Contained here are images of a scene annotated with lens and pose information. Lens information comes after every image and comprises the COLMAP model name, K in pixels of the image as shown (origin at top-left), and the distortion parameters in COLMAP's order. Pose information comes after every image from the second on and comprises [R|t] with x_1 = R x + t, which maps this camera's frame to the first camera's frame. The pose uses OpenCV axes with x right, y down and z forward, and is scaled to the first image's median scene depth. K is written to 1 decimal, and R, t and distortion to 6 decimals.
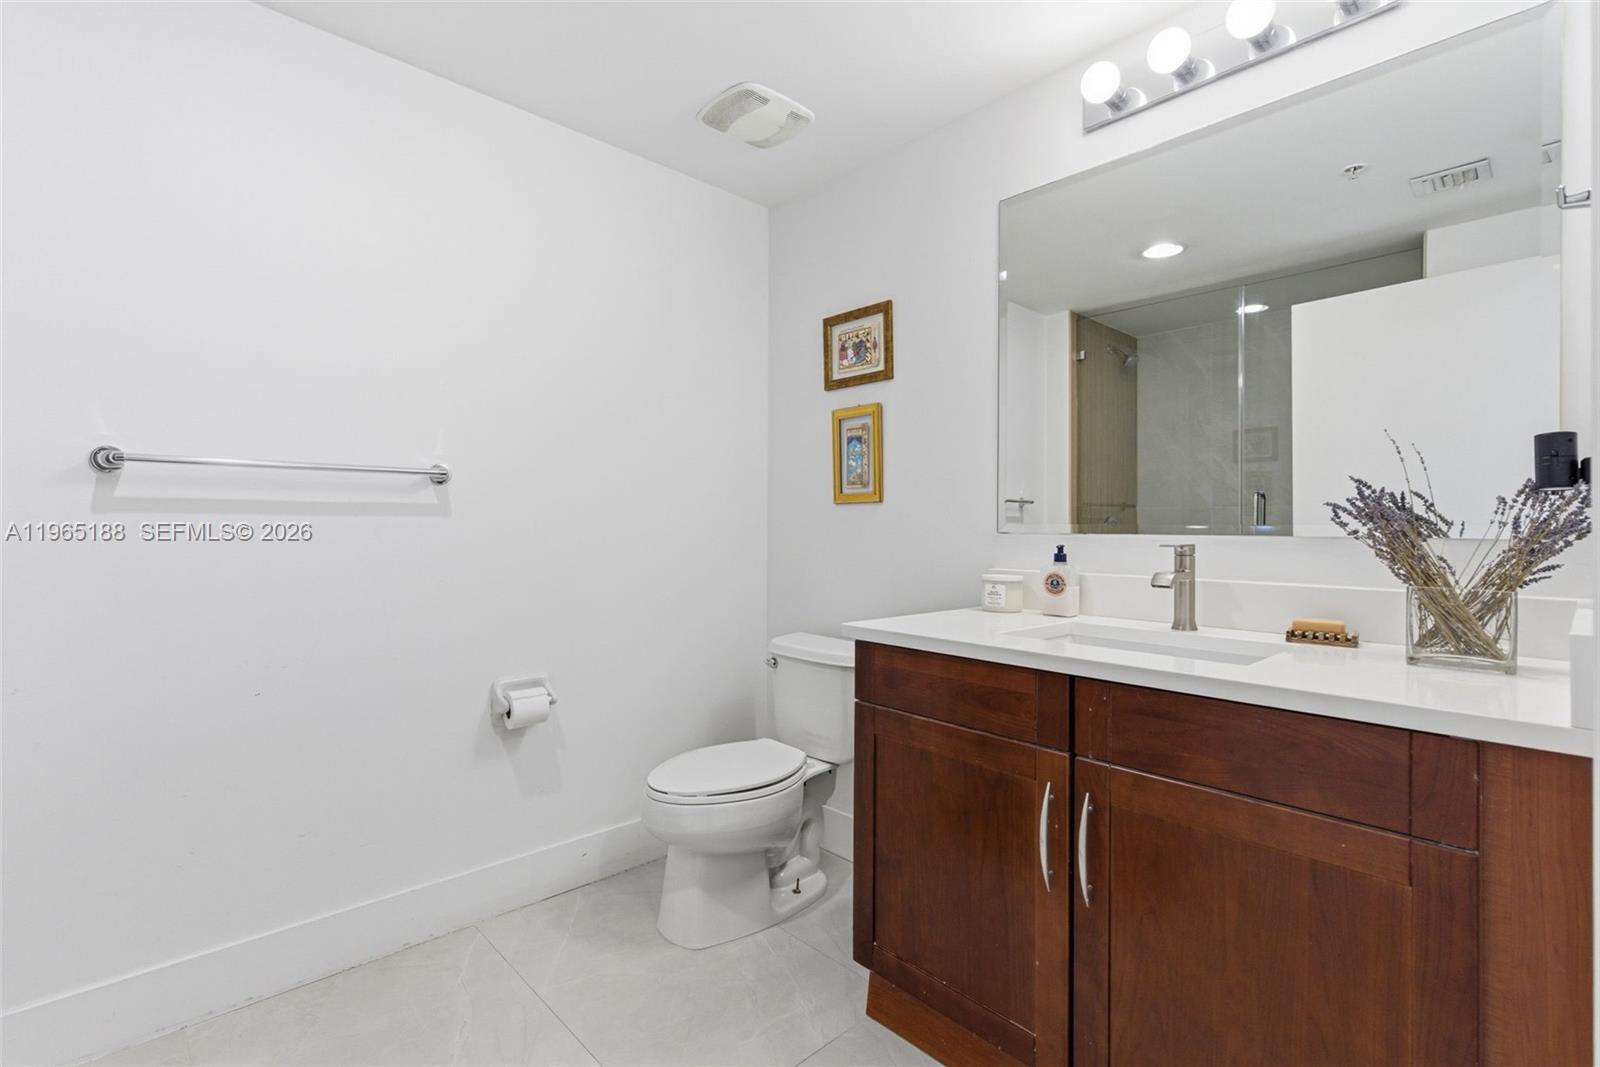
lens RADIAL K [[798.0, 0, 802.3], [0, 798.0, 498.1], [0, 0, 1]] dist [0.001071, 0.000231]
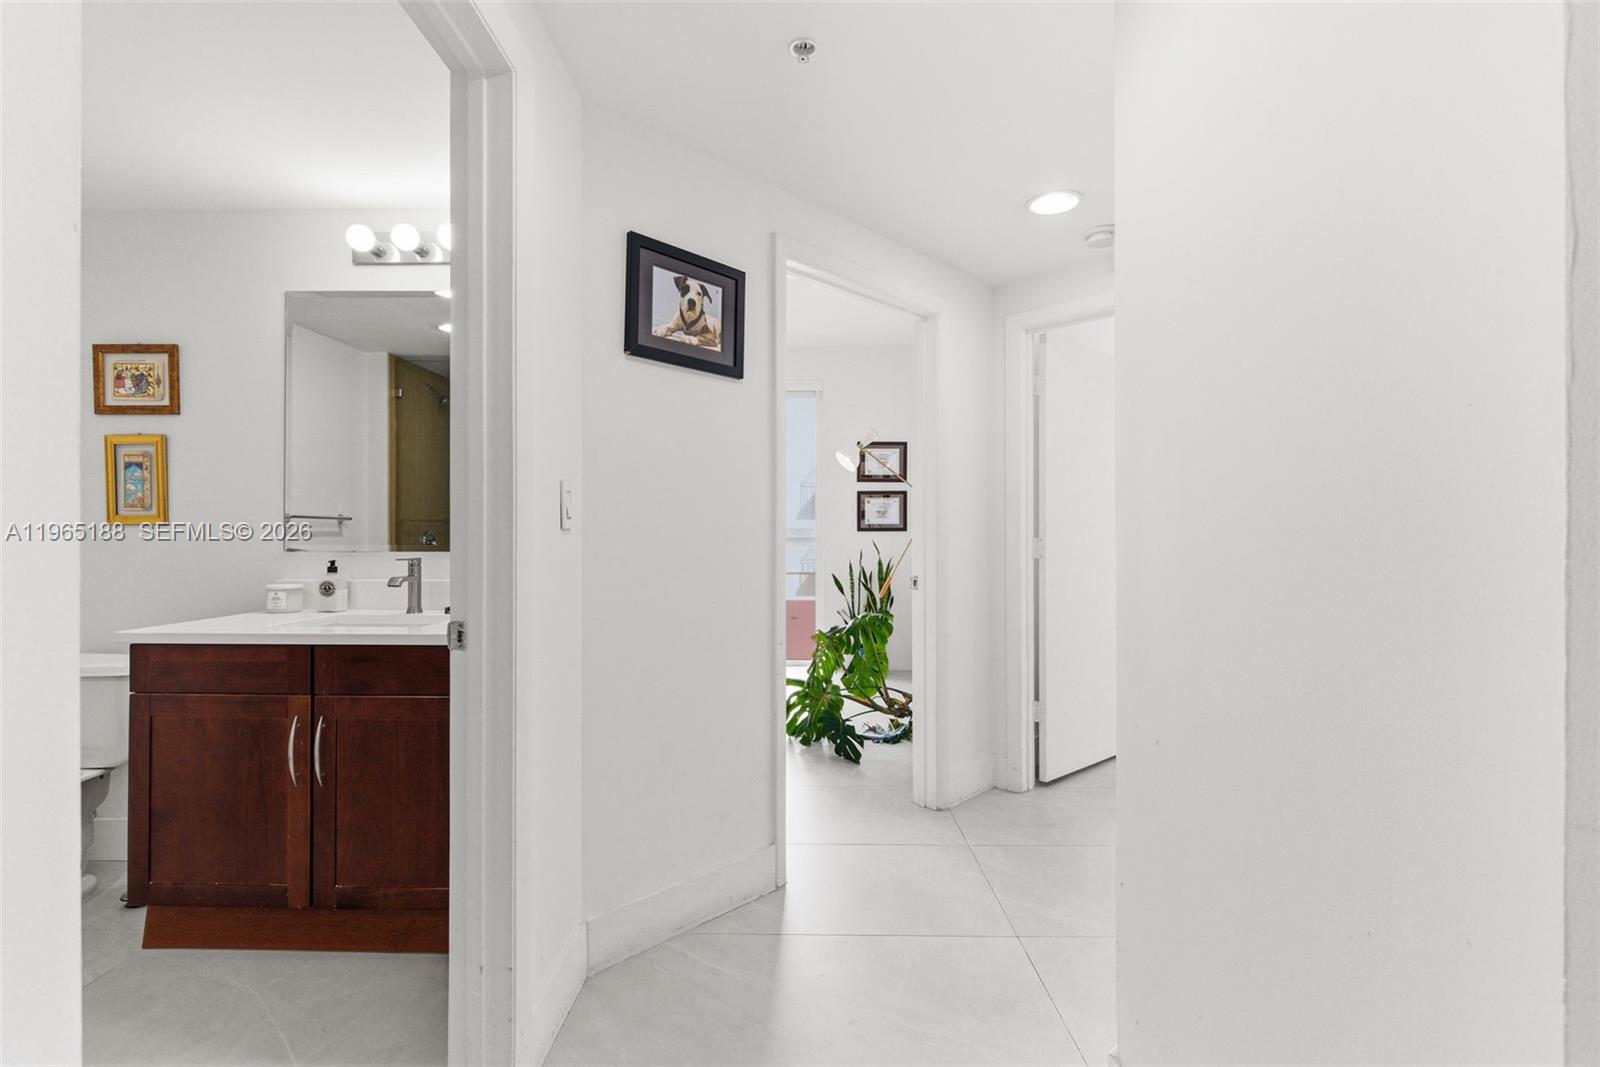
lens RADIAL K [[737.2, 0, 796.7], [0, 737.2, 527.4], [0, 0, 1]] dist [0.001530, 0.000839]
pose [[0.704786, -0.000455, 0.709420, -0.011828], [-0.018634, 0.999643, 0.019153, -0.030468], [-0.709176, -0.026718, 0.704525, -0.379106]]
